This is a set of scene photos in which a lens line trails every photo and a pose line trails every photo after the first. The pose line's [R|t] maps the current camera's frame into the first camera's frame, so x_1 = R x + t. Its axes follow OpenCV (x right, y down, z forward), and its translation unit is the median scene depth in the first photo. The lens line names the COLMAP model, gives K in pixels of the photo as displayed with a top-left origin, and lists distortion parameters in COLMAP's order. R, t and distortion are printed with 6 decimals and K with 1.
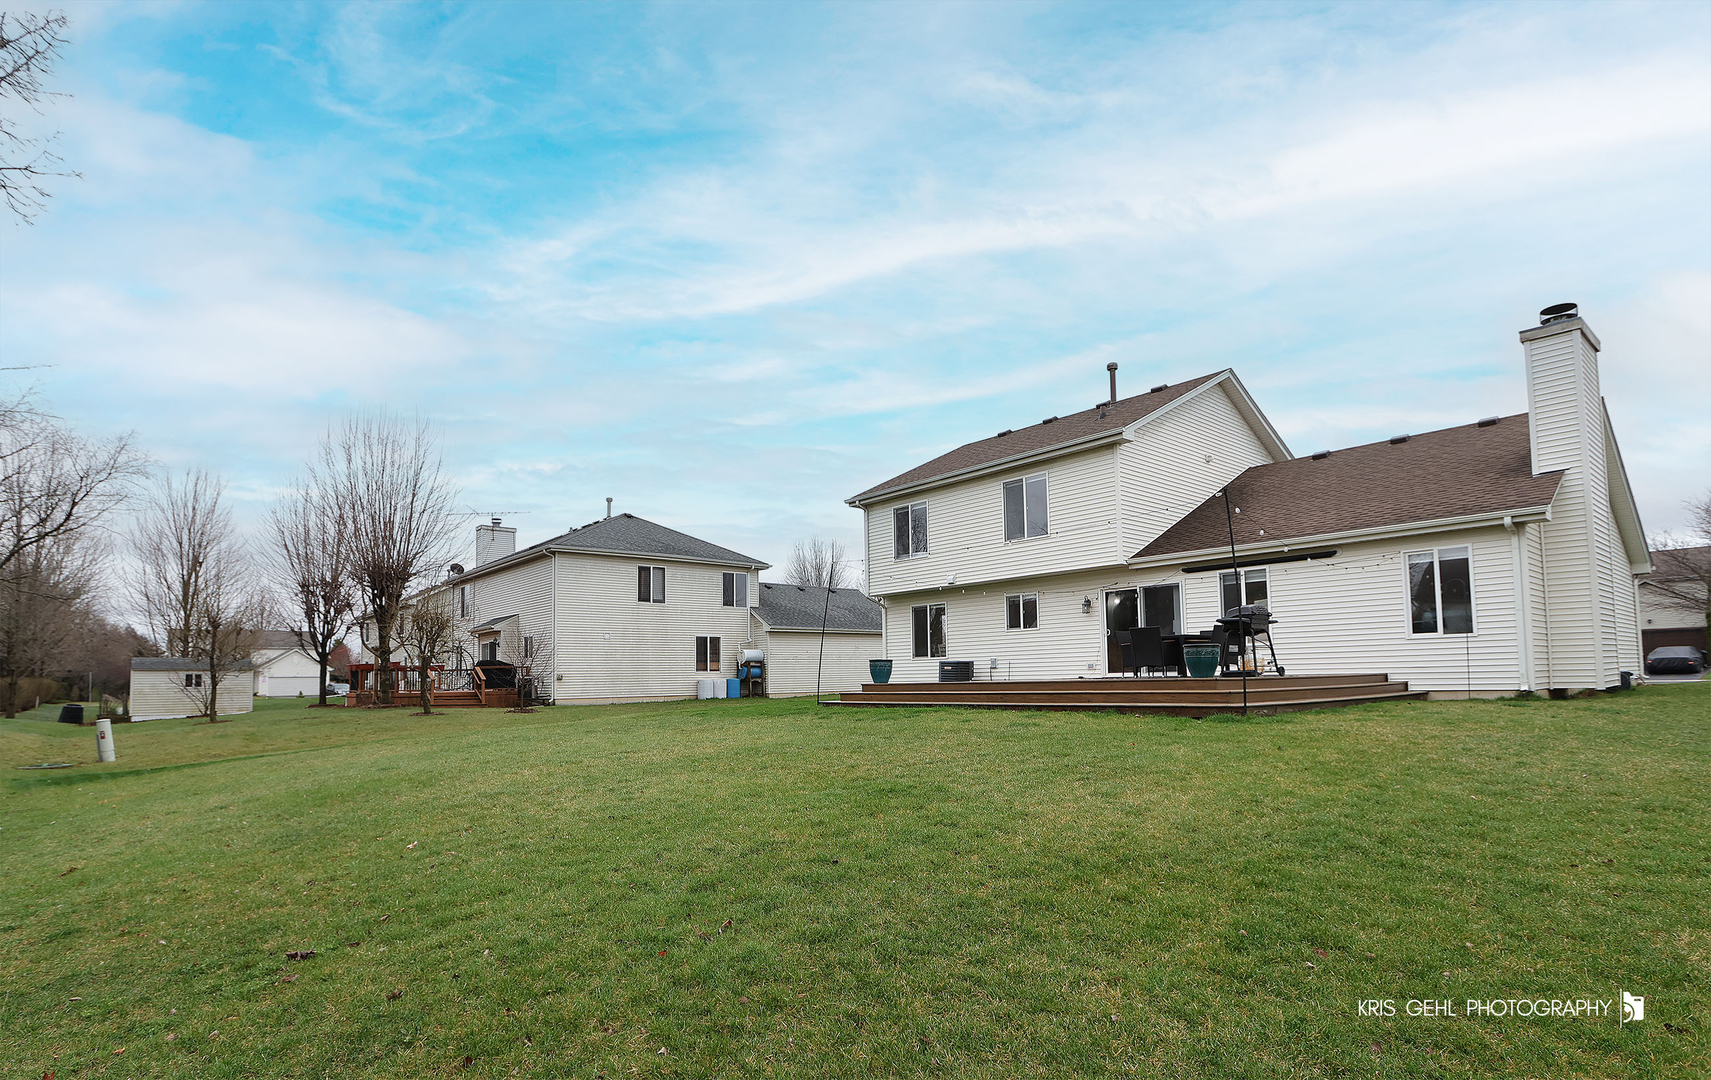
lens RADIAL K [[832.5, 0, 855.5], [0, 832.5, 540.0], [0, 0, 1]] dist [-0.000055, -0.000059]
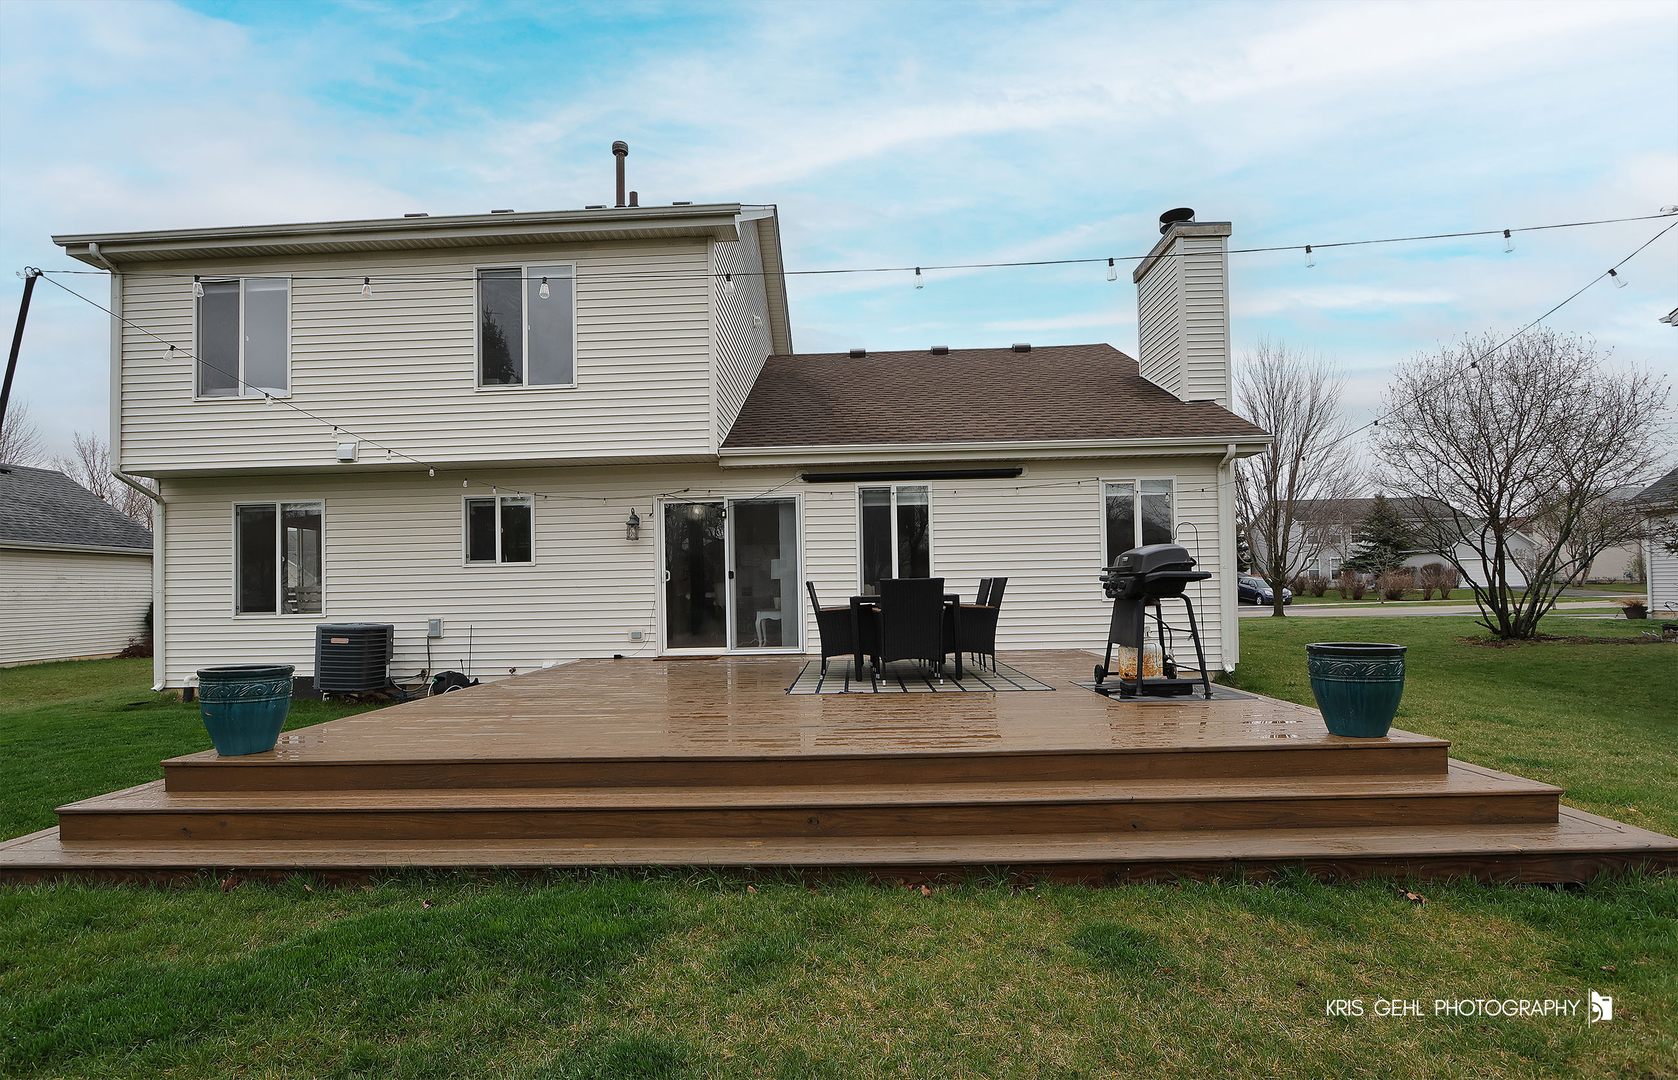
lens RADIAL K [[914.3, 0, 837.3], [0, 914.3, 565.2], [0, 0, 1]] dist [-0.001132, 0.000337]
pose [[0.755143, 0.034813, 0.654635, -0.012960], [-0.111898, 0.990779, 0.076389, 0.042272], [-0.645940, -0.130937, 0.752075, 0.444827]]
